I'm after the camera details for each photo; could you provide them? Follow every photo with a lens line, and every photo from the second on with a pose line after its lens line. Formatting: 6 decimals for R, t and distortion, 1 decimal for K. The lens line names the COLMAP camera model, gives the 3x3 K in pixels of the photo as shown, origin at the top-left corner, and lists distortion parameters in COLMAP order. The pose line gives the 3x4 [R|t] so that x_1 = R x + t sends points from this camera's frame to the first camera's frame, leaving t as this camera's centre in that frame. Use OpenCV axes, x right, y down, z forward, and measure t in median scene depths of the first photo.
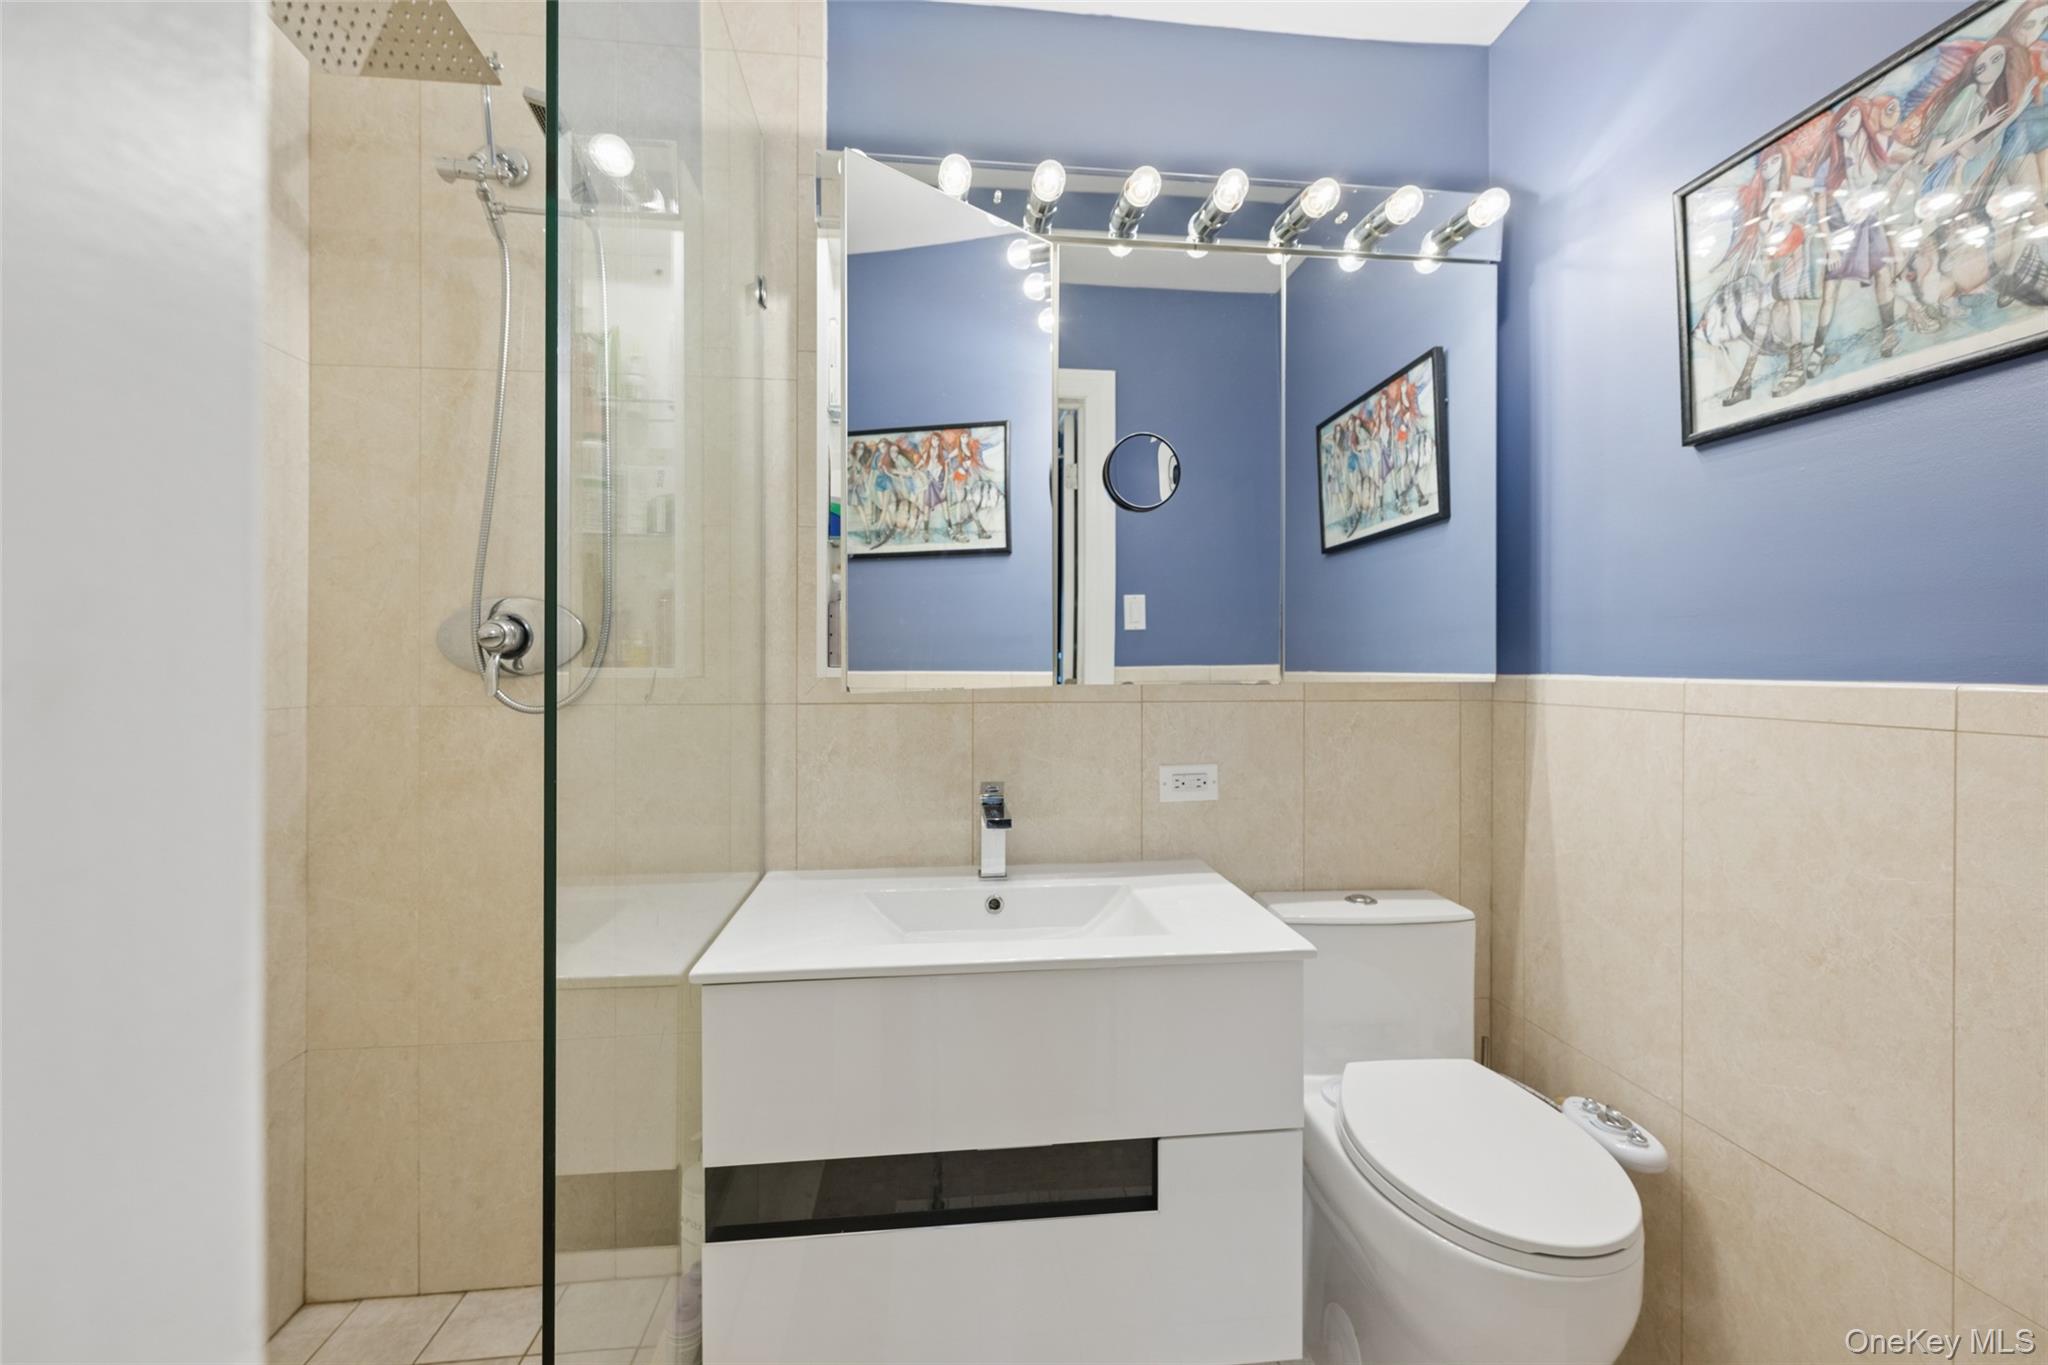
lens RADIAL K [[813.3, 0, 1016.1], [0, 813.3, 666.9], [0, 0, 1]] dist [0.003890, -0.000121]
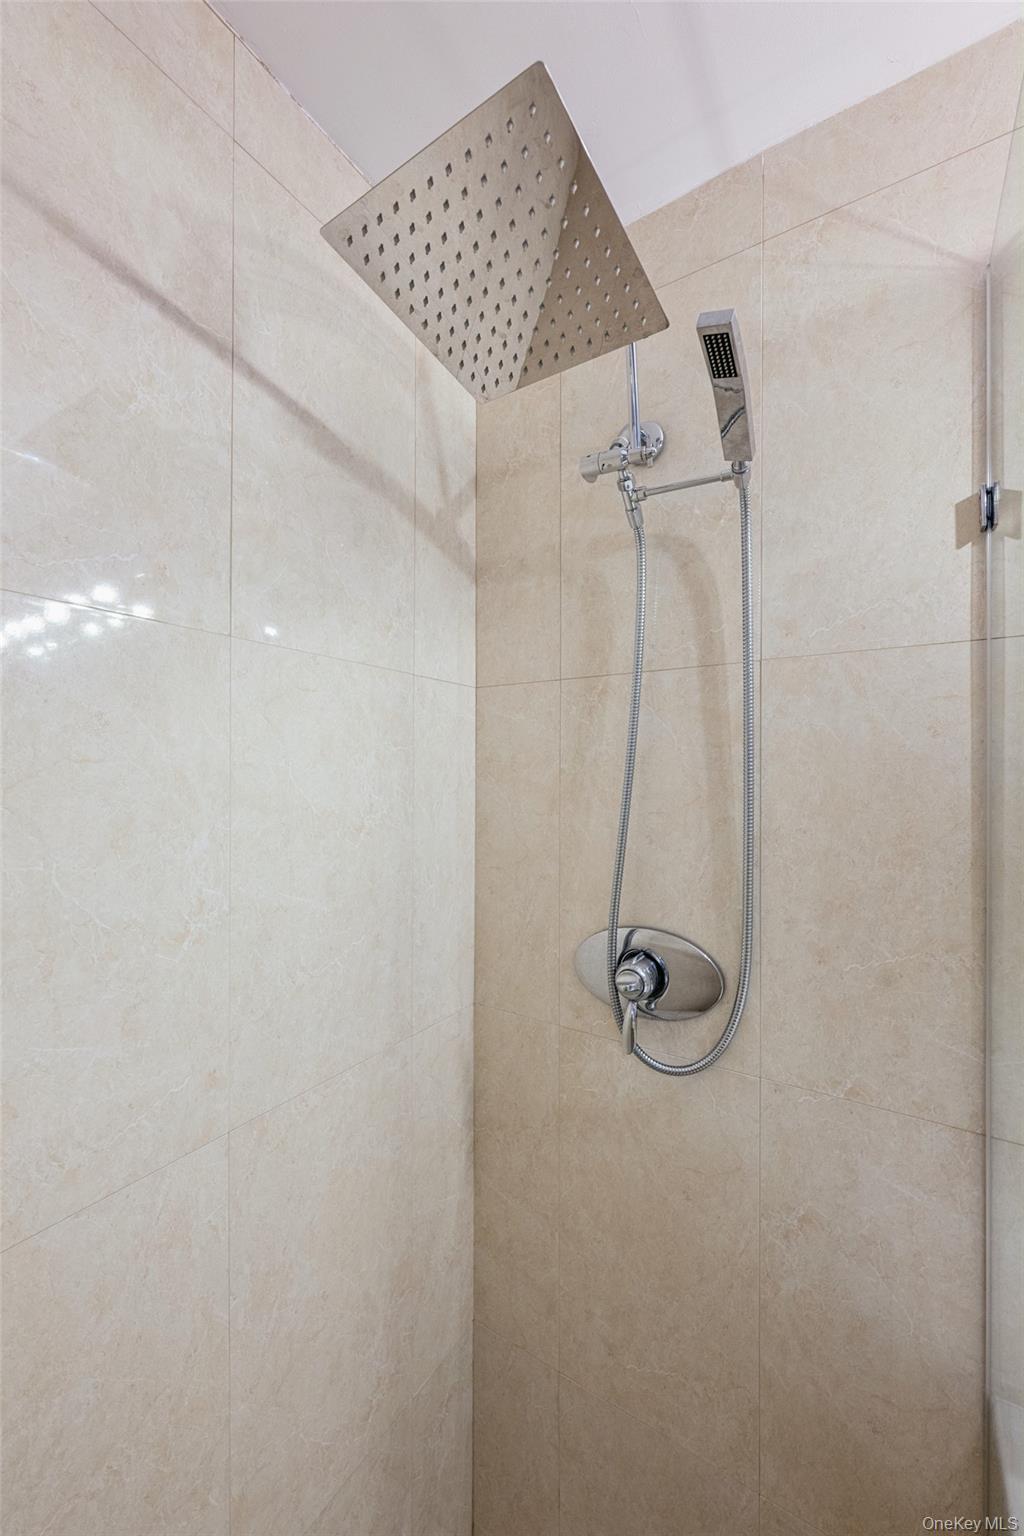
lens RADIAL K [[610.0, 0, 518.8], [0, 610.0, 773.8], [0, 0, 1]] dist [0.003890, -0.000121]
pose [[0.790970, -0.003437, -0.611846, -0.324840], [0.000010, 0.999984, -0.005605, -0.251617], [0.611855, 0.004427, 0.790957, 0.394046]]
